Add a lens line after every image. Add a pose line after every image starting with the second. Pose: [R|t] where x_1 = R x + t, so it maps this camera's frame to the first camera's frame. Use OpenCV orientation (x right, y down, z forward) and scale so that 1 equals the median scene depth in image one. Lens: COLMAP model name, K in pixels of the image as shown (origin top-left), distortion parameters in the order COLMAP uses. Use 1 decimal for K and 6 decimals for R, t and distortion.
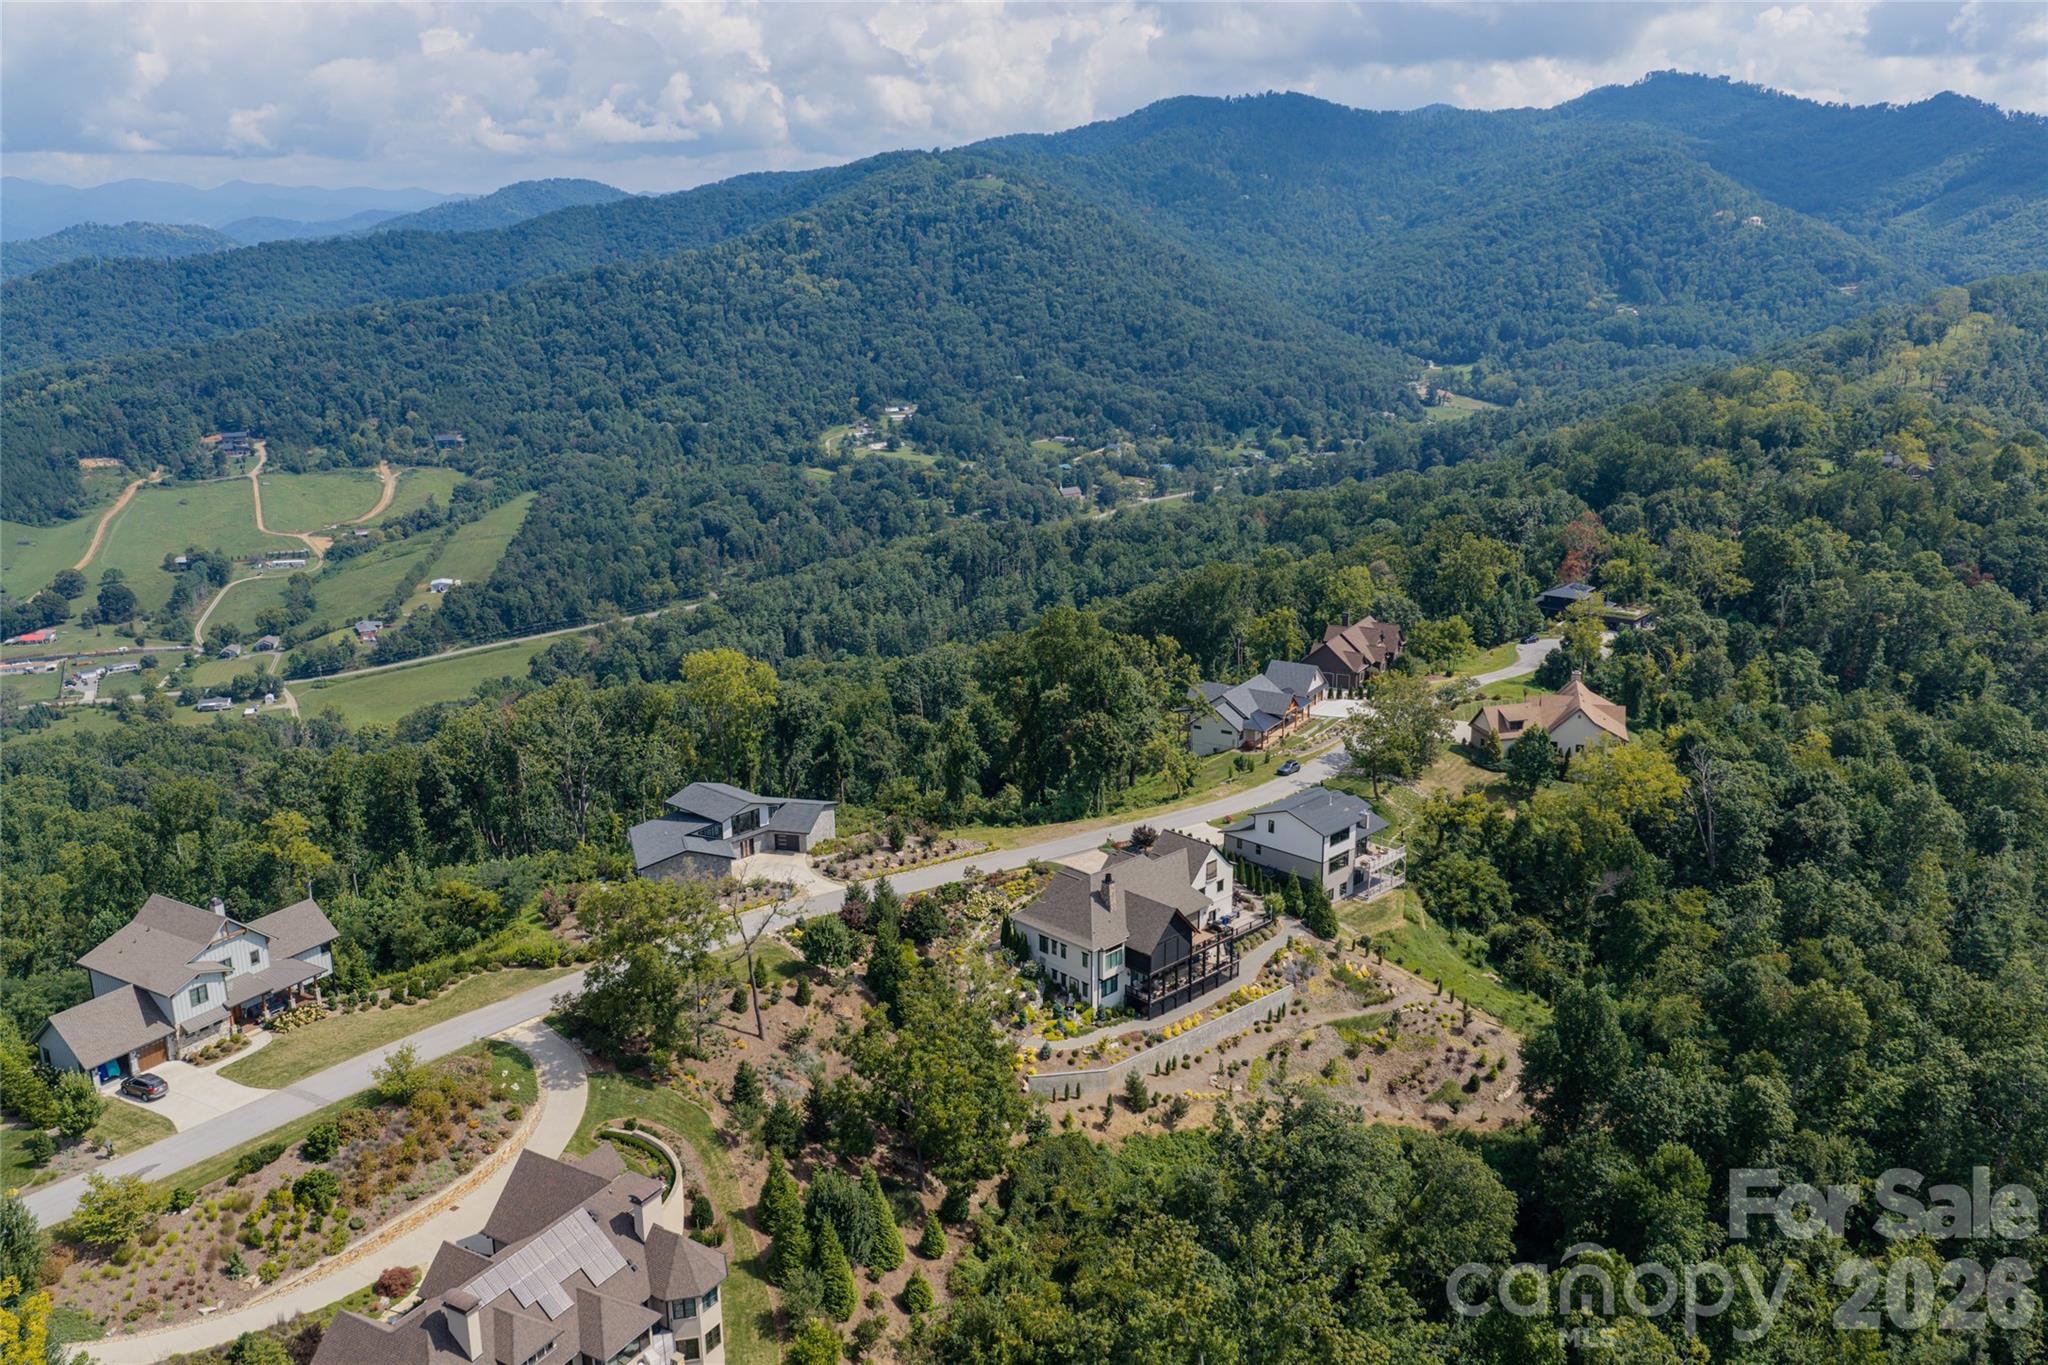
lens RADIAL K [[1710.8, 0, 1024.0], [0, 1710.8, 682.5], [0, 0, 1]] dist [0.030087, -0.058224]
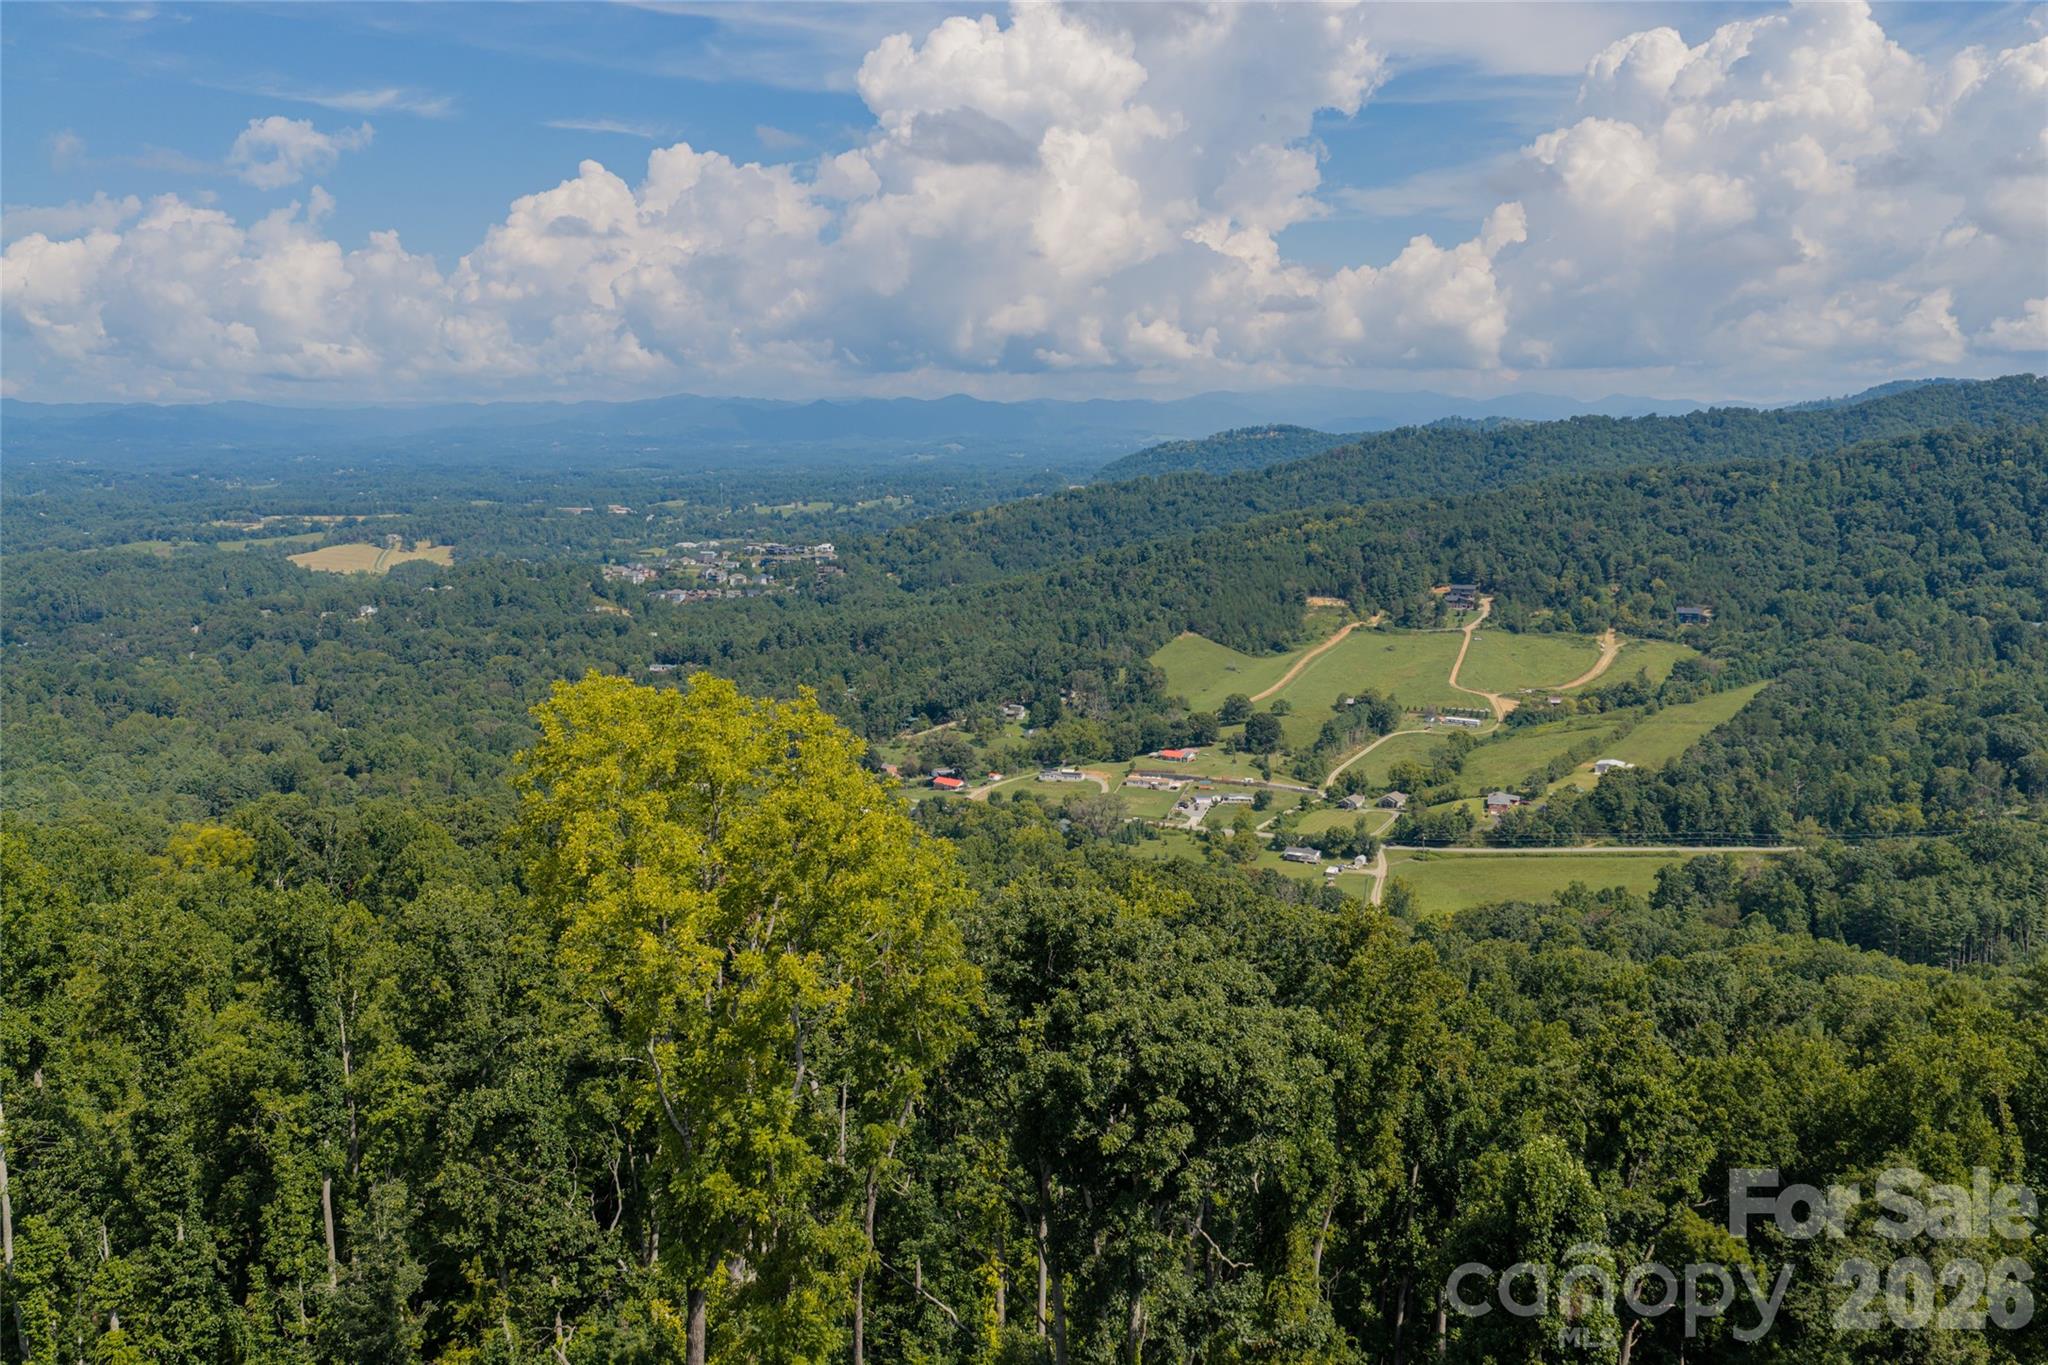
lens RADIAL K [[1710.8, 0, 1024.0], [0, 1710.8, 682.5], [0, 0, 1]] dist [0.030087, -0.058224]
pose [[0.732370, 0.114302, -0.671244, -0.002404], [-0.195459, 0.979612, -0.046446, -0.003593], [0.652250, 0.165216, 0.739779, 0.180196]]
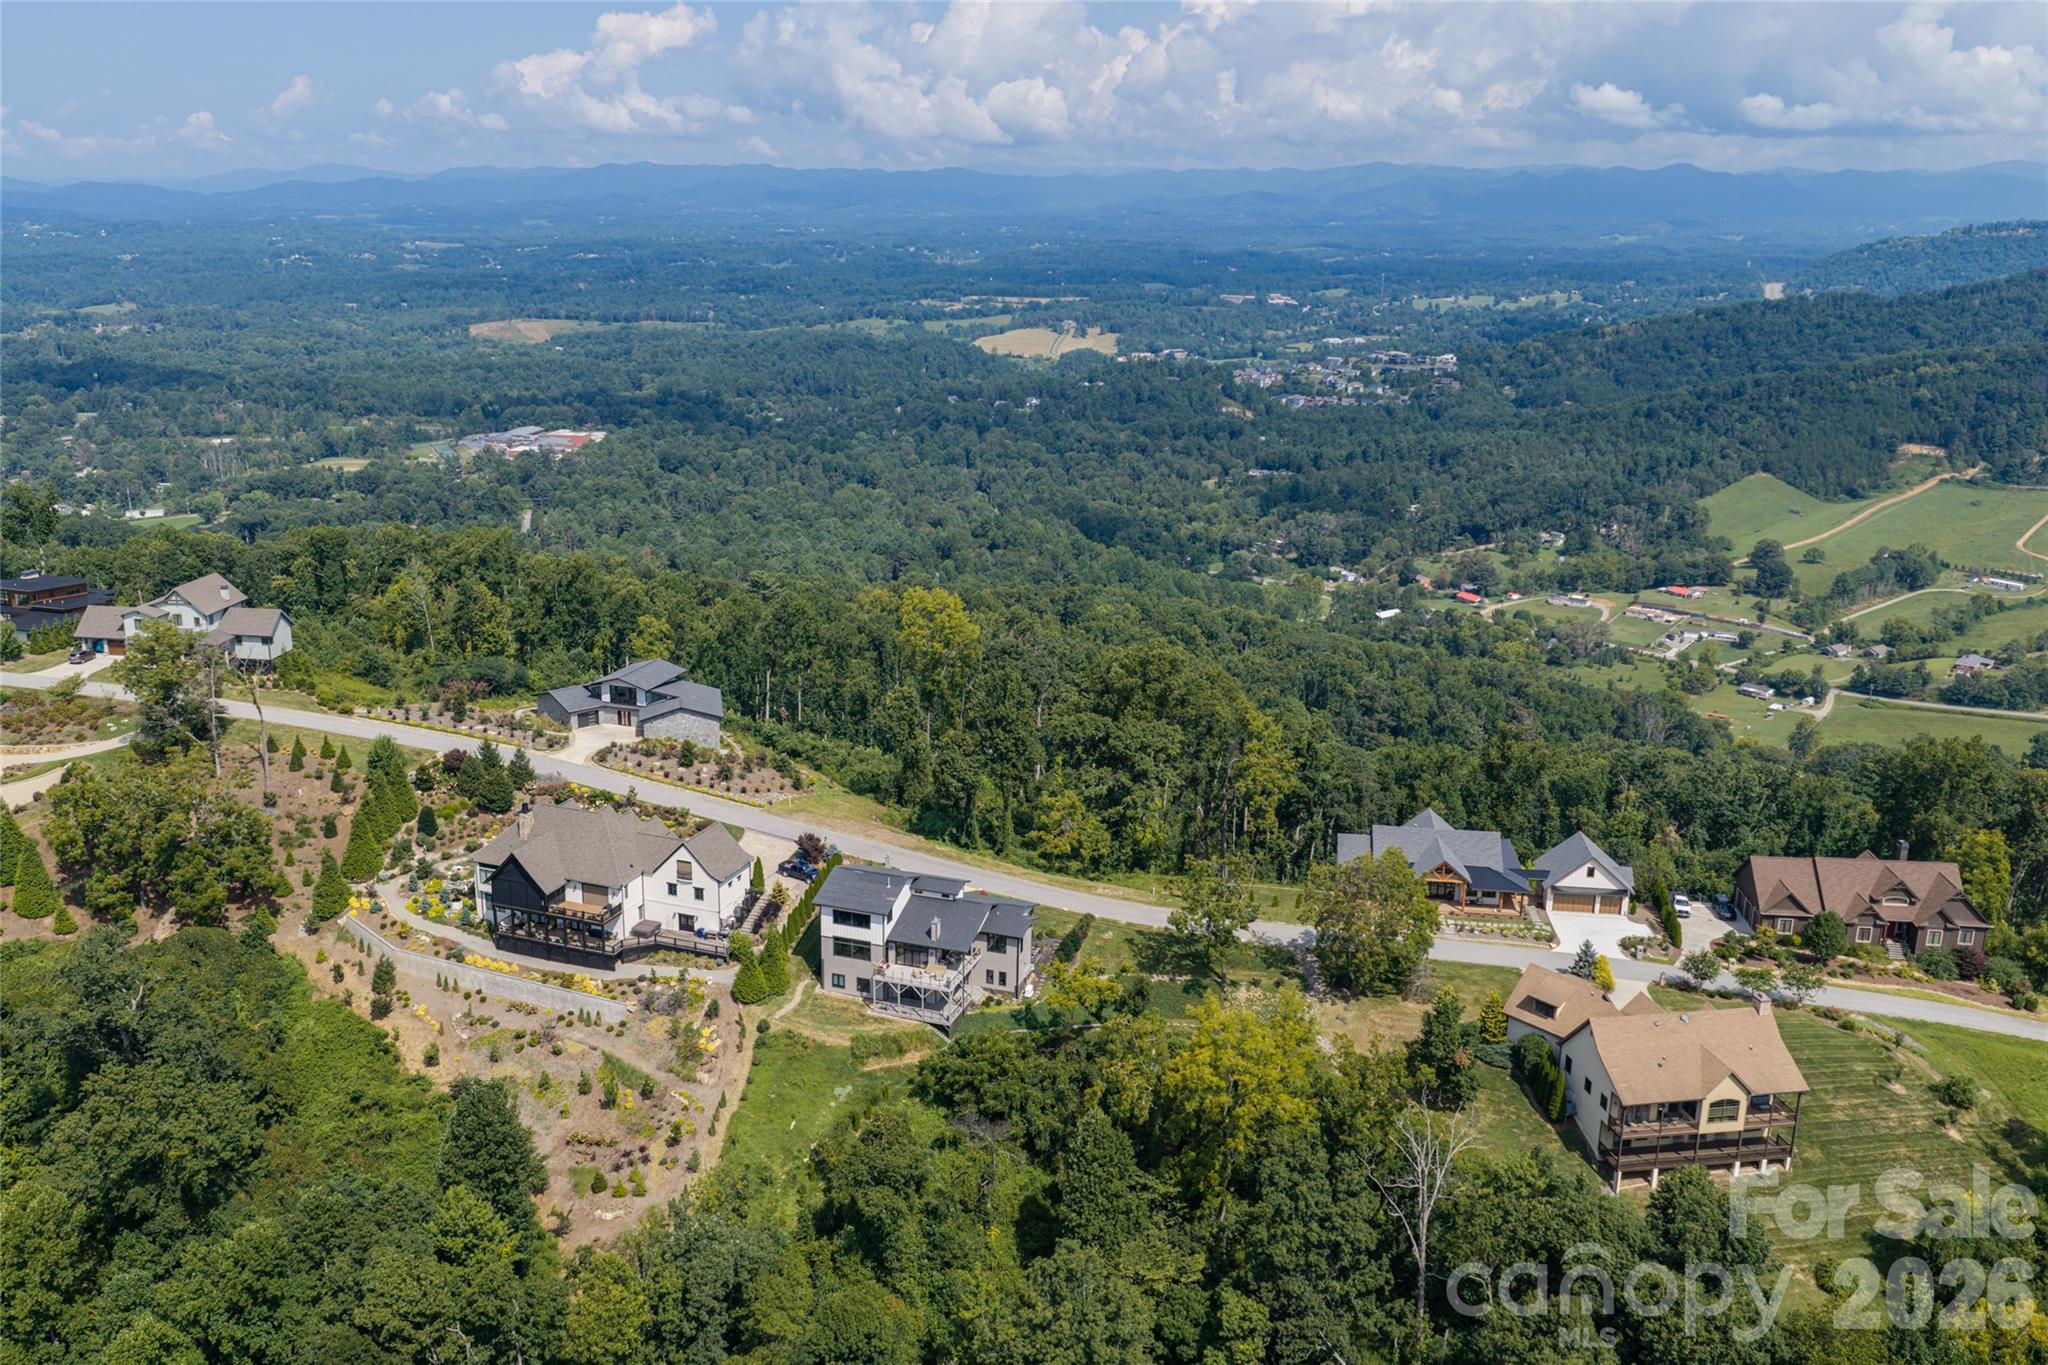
lens RADIAL K [[1767.1, 0, 1024.0], [0, 1767.1, 682.5], [0, 0, 1]] dist [0.012063, -0.009860]
pose [[0.420428, 0.263133, -0.868332, 0.164026], [-0.263316, 0.951221, 0.160759, -0.031578], [0.868277, 0.161059, 0.469207, 0.113457]]
